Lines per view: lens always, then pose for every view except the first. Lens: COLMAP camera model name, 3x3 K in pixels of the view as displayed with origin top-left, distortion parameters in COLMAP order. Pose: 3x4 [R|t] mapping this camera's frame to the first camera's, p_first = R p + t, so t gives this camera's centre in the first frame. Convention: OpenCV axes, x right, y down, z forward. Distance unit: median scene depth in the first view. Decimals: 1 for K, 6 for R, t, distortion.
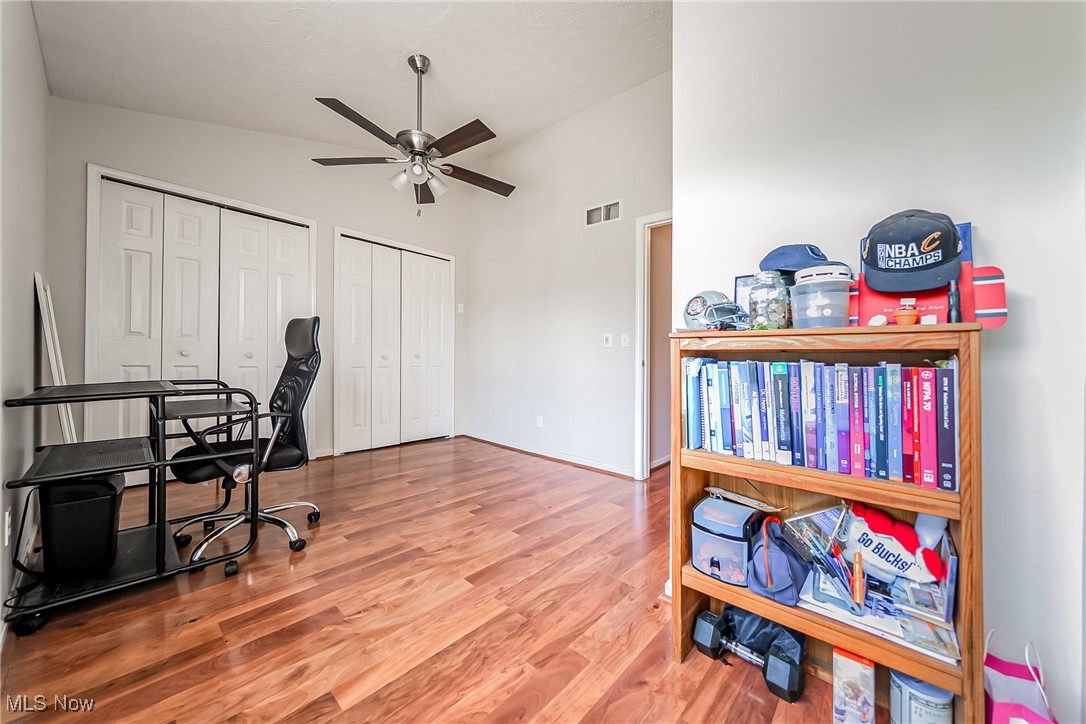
lens RADIAL K [[389.6, 0, 549.2], [0, 389.6, 355.0], [0, 0, 1]] dist [0.000963, 0.000053]
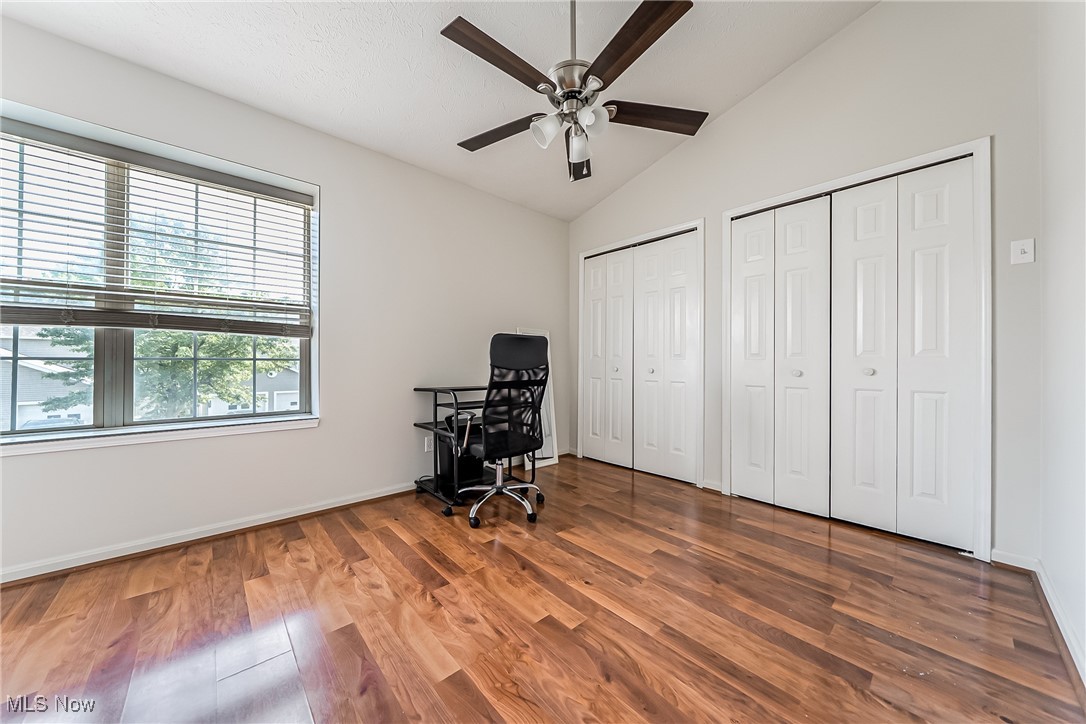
lens RADIAL K [[375.3, 0, 552.1], [0, 375.3, 370.8], [0, 0, 1]] dist [0.000242, -0.000544]
pose [[-0.106793, -0.007598, -0.994252, 0.427966], [-0.002608, 0.999970, -0.007362, 0.014232], [0.994278, 0.001807, -0.106810, 1.152625]]
